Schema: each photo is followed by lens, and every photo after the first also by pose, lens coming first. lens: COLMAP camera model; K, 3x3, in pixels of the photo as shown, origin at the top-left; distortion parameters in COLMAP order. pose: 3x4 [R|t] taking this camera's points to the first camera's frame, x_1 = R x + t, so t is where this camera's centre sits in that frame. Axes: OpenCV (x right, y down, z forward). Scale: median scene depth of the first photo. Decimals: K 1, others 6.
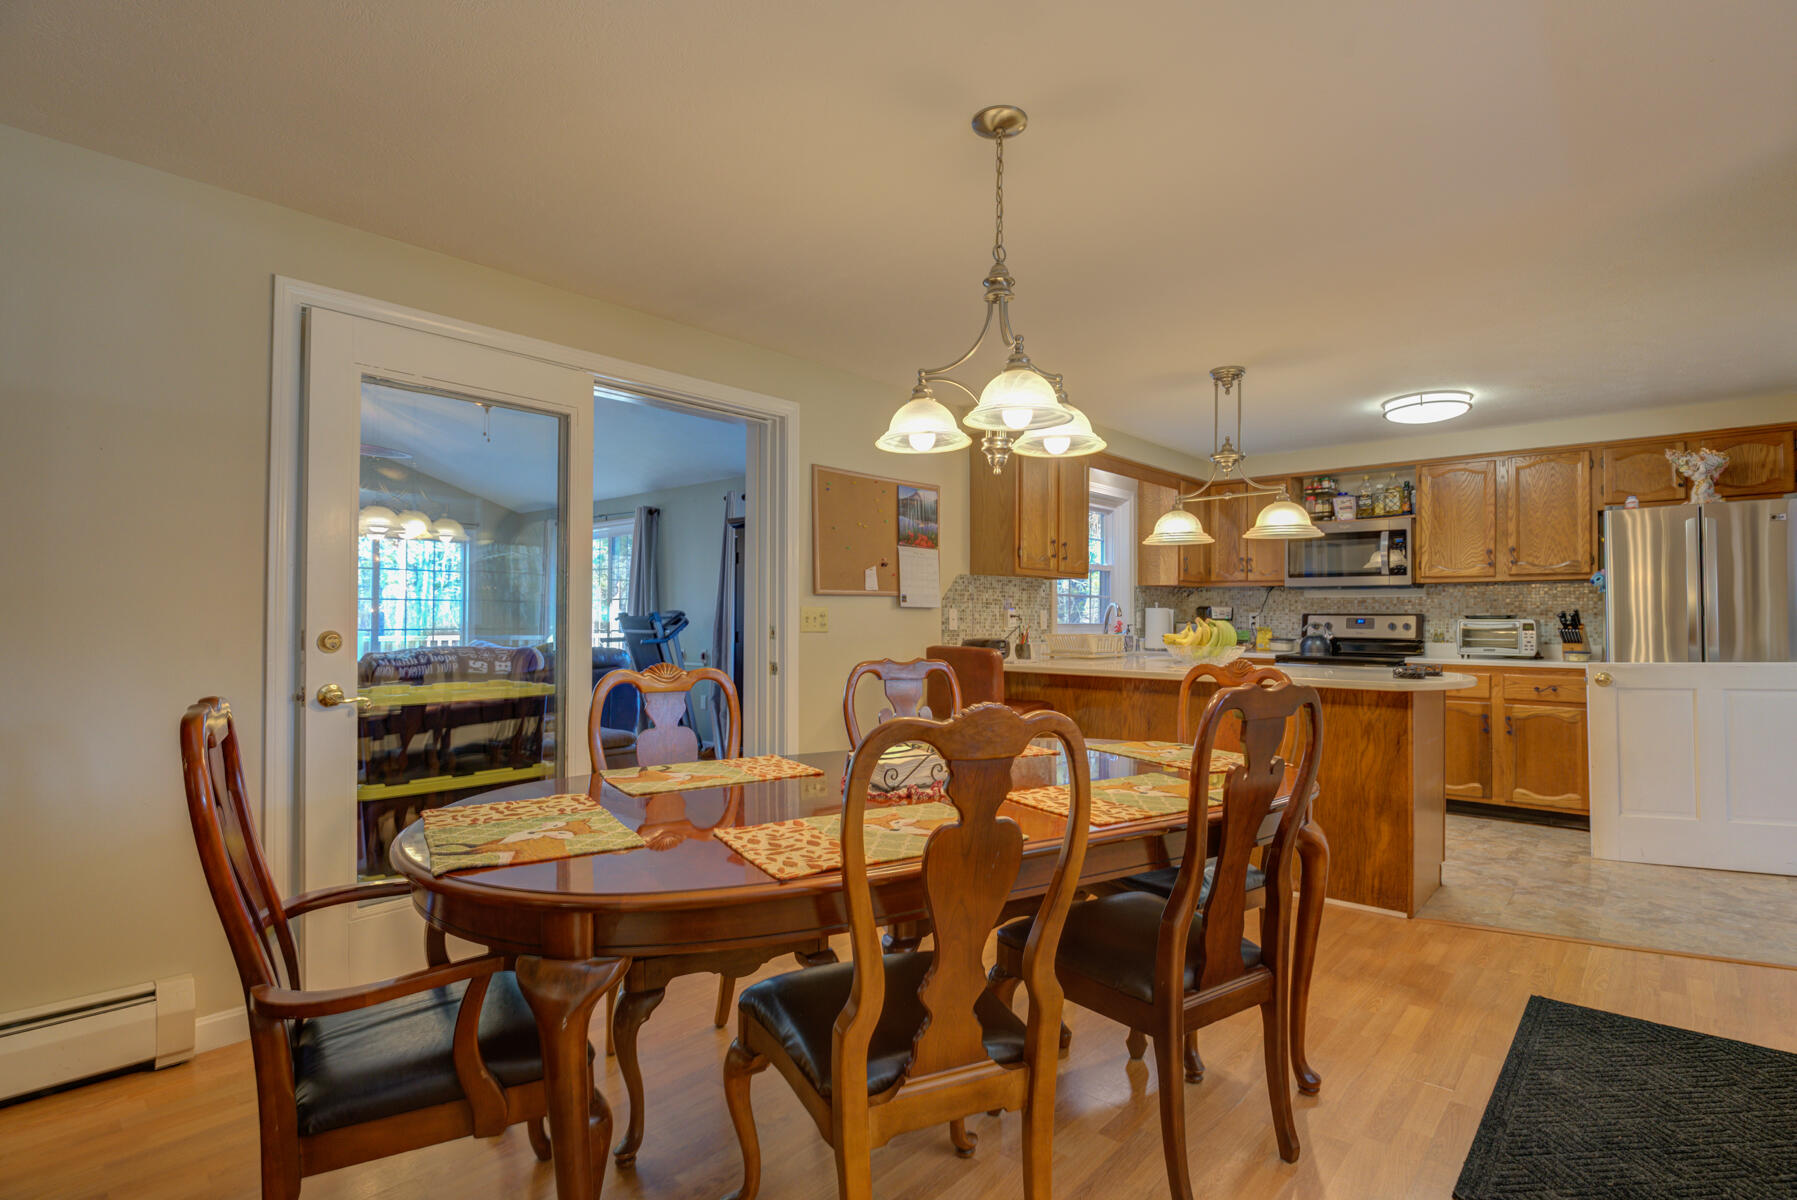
lens RADIAL K [[869.2, 0, 894.2], [0, 869.2, 601.9], [0, 0, 1]] dist [-0.018927, 0.000031]
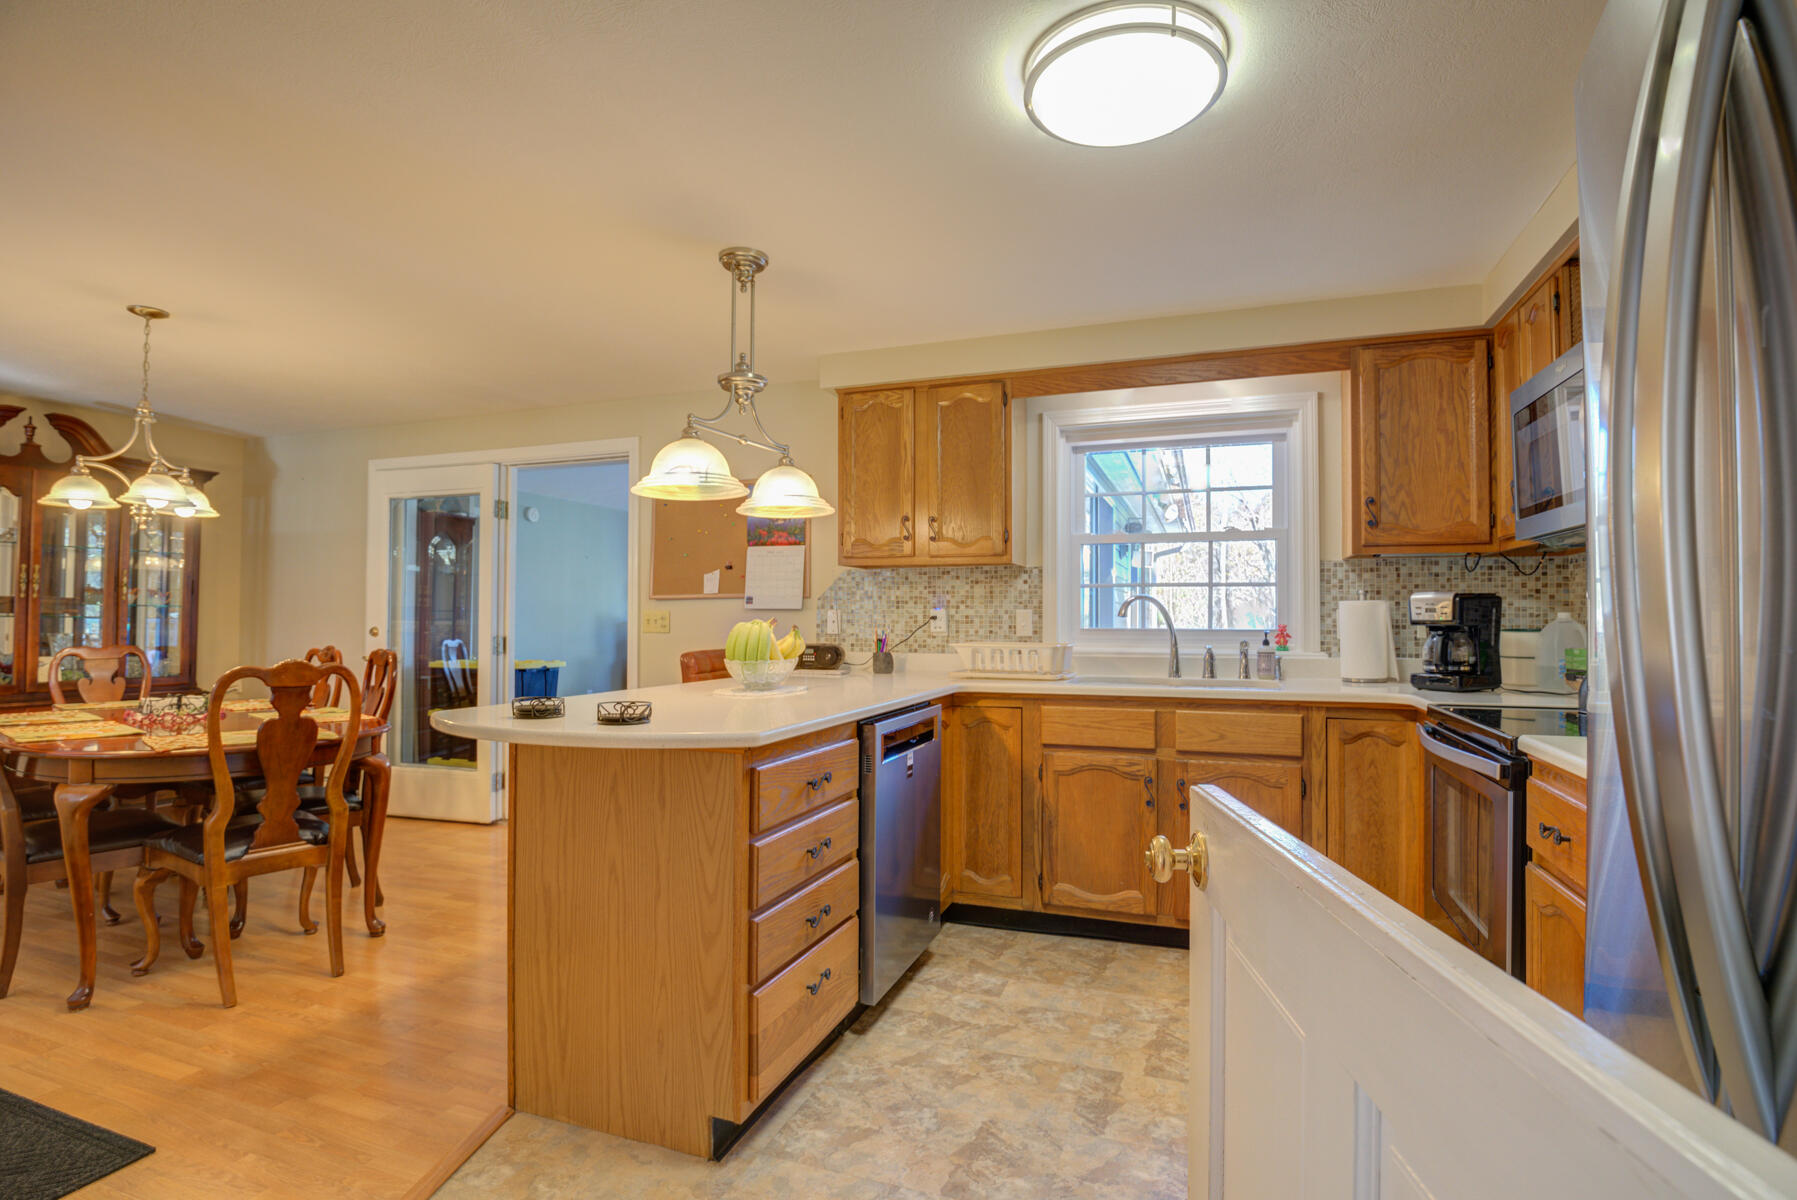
lens RADIAL K [[869.2, 0, 893.5], [0, 869.2, 607.2], [0, 0, 1]] dist [-0.018927, 0.000031]
pose [[0.357983, -0.017765, -0.933559, 1.020469], [0.016127, 0.999787, -0.012841, 0.019689], [0.933589, -0.010459, 0.358193, 0.831341]]
